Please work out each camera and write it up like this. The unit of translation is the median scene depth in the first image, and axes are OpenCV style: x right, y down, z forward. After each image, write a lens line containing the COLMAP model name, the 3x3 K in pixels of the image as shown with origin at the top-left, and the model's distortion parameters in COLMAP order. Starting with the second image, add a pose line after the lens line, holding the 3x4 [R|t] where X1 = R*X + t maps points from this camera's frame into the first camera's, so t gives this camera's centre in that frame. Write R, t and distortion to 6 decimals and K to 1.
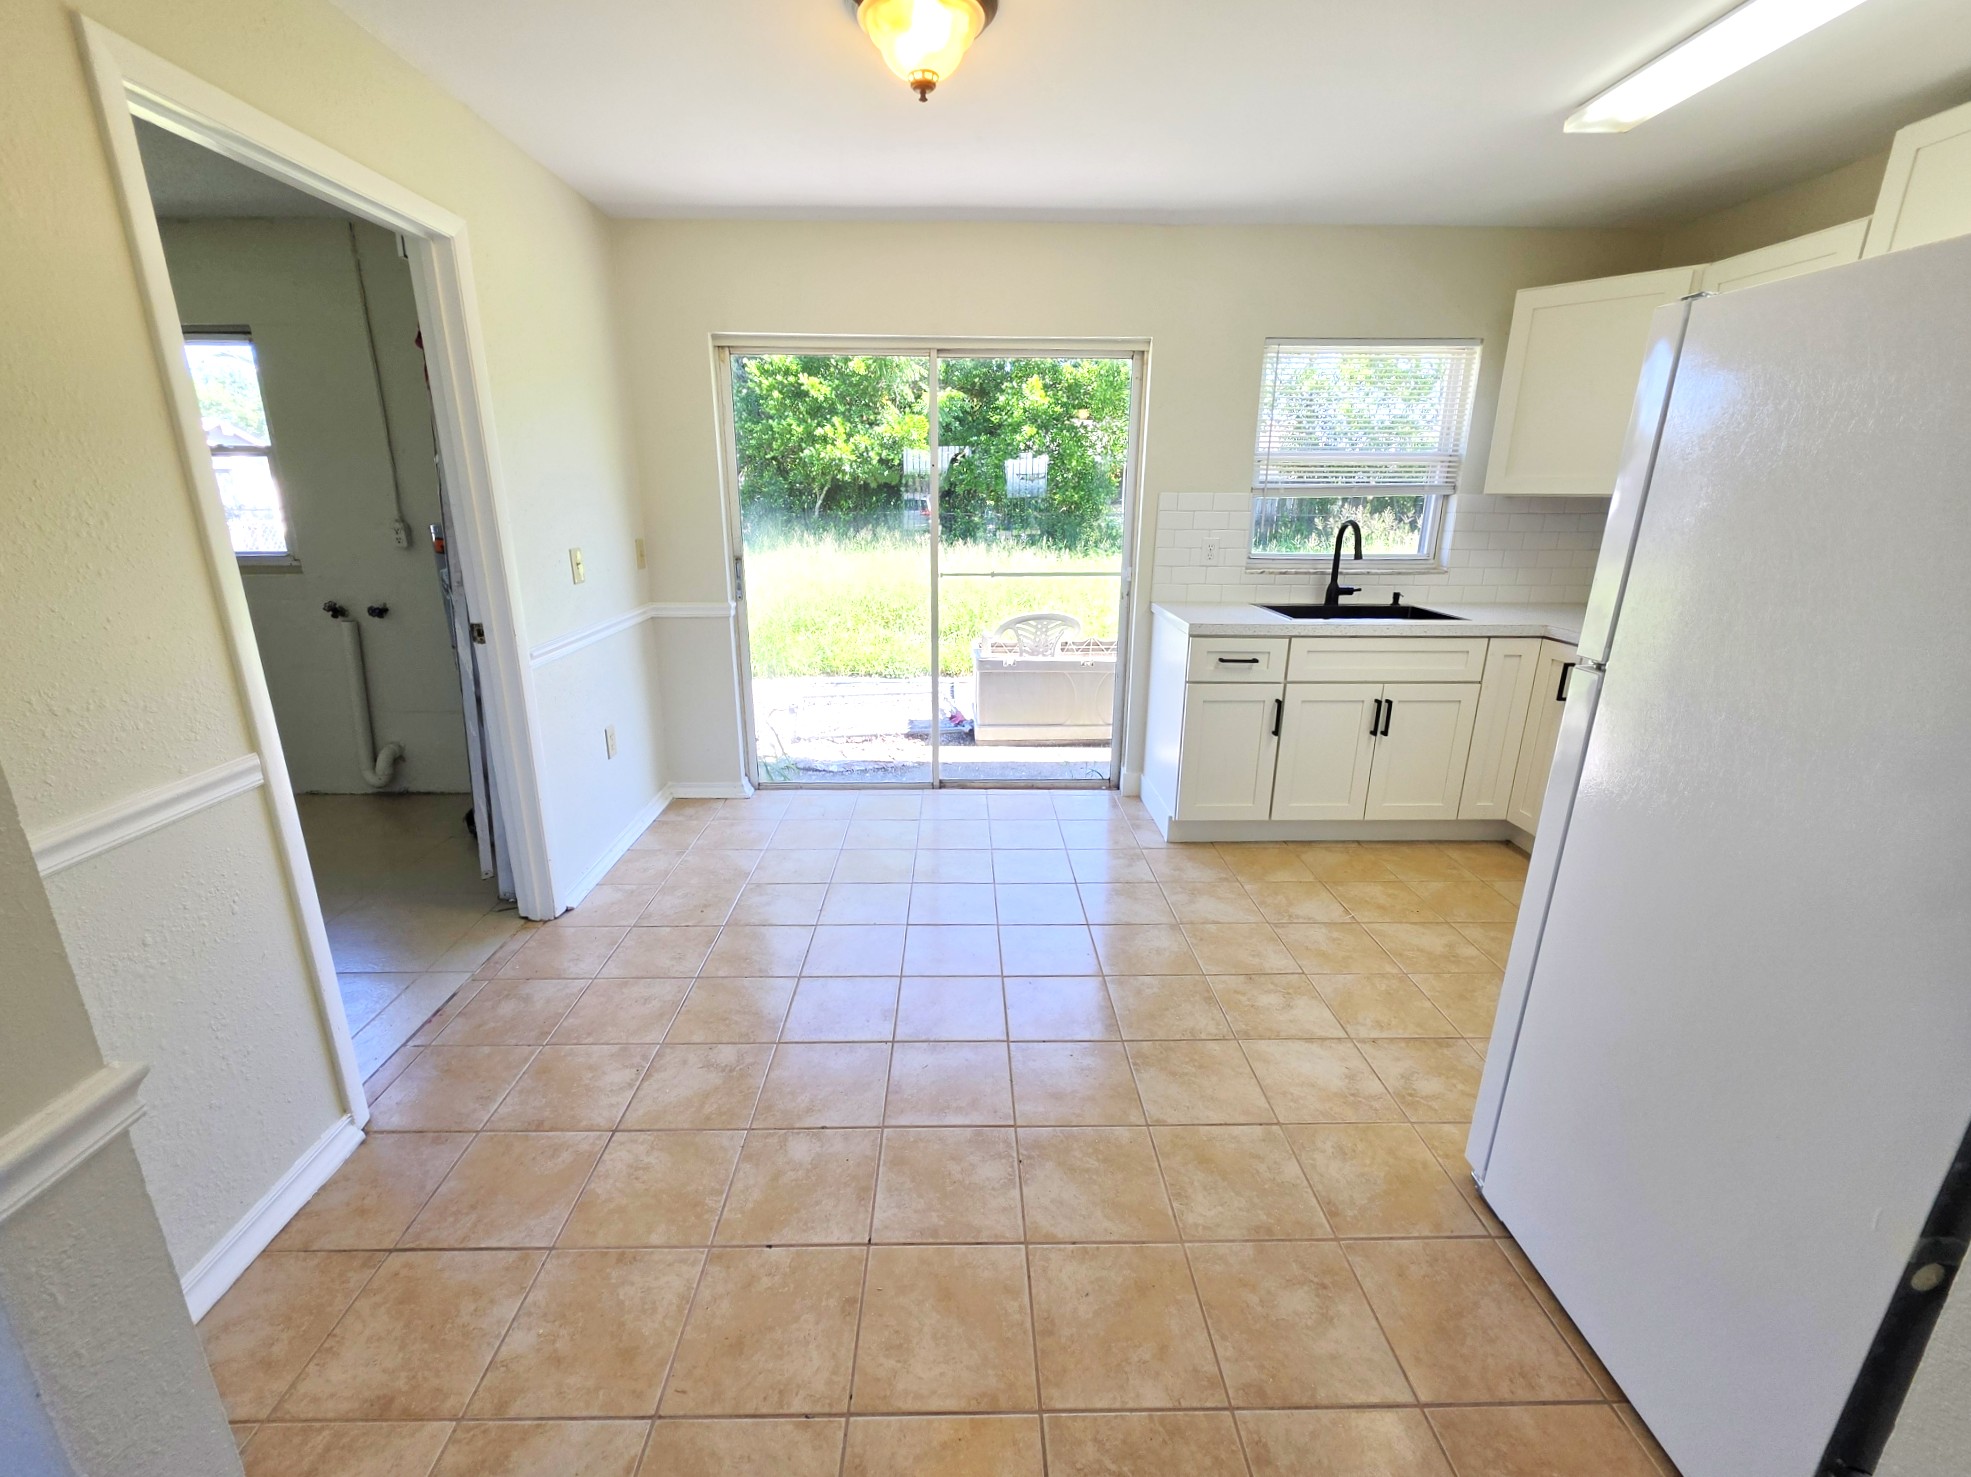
lens RADIAL K [[825.7, 0, 985.5], [0, 825.7, 738.5], [0, 0, 1]] dist [0.000564, 0.000193]
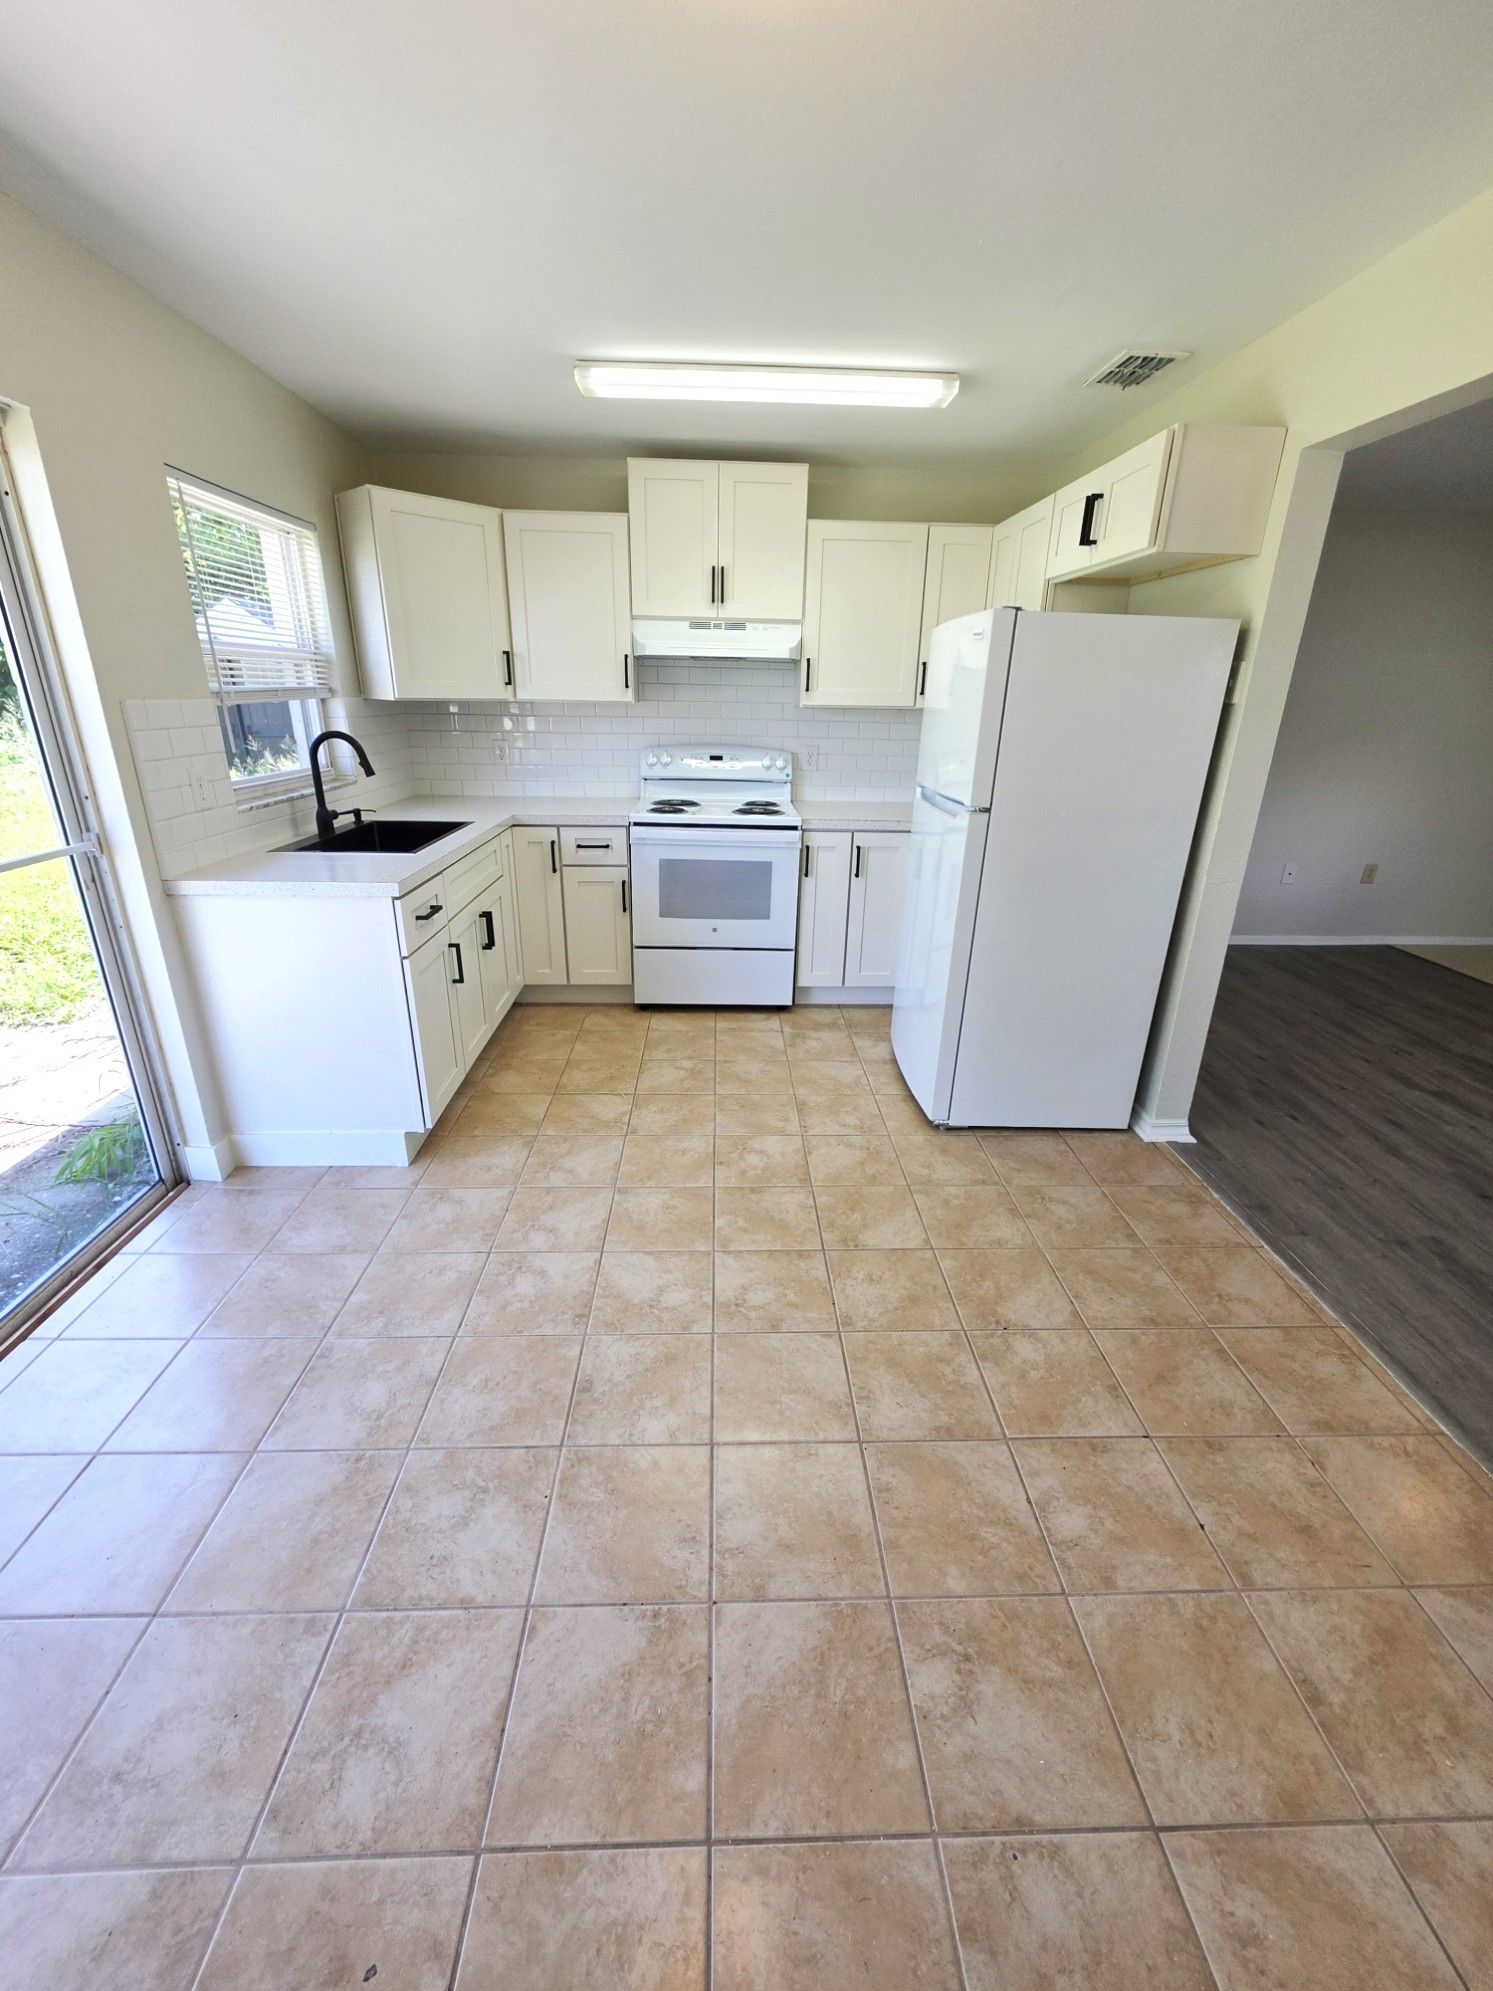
lens RADIAL K [[795.6, 0, 746.5], [0, 795.6, 995.5], [0, 0, 1]] dist [-0.000984, 0.000071]
pose [[-0.005187, -0.360857, 0.932607, -0.723799], [0.272252, 0.896880, 0.348548, -0.331054], [-0.962212, 0.255712, 0.093592, 1.015465]]
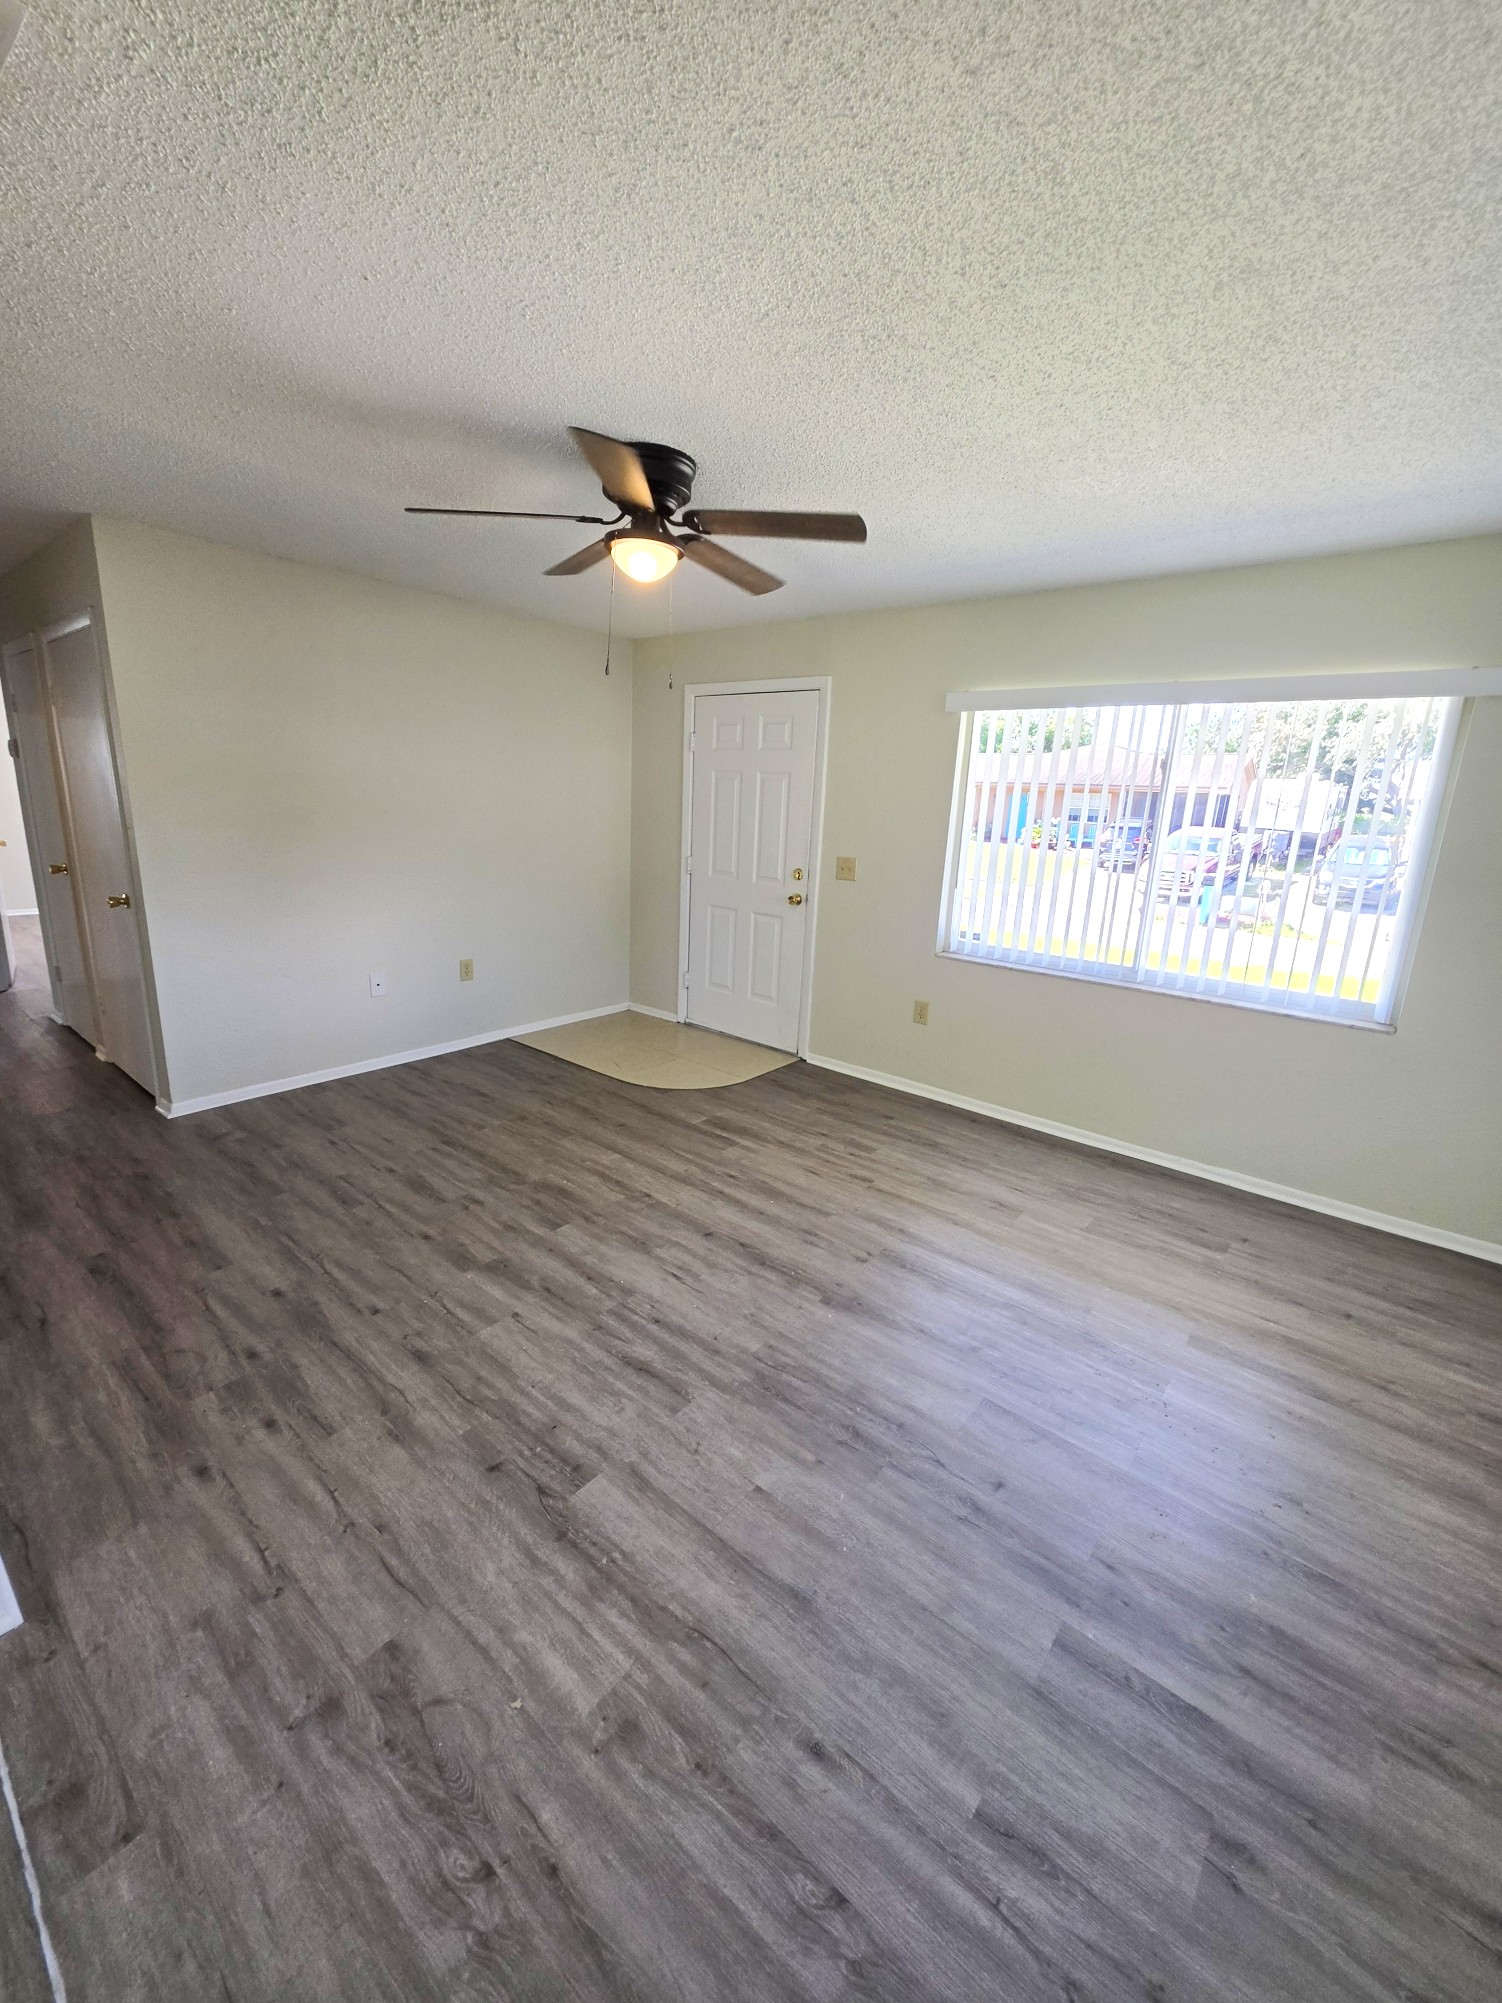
lens RADIAL K [[803.6, 0, 751.0], [0, 803.6, 1001.5], [0, 0, 1]] dist [0.001298, -0.000450]
pose [[-0.752600, -0.201636, 0.626847, -0.353615], [0.145020, 0.877834, 0.456483, -0.126294], [-0.642311, 0.434454, -0.631416, 0.239094]]
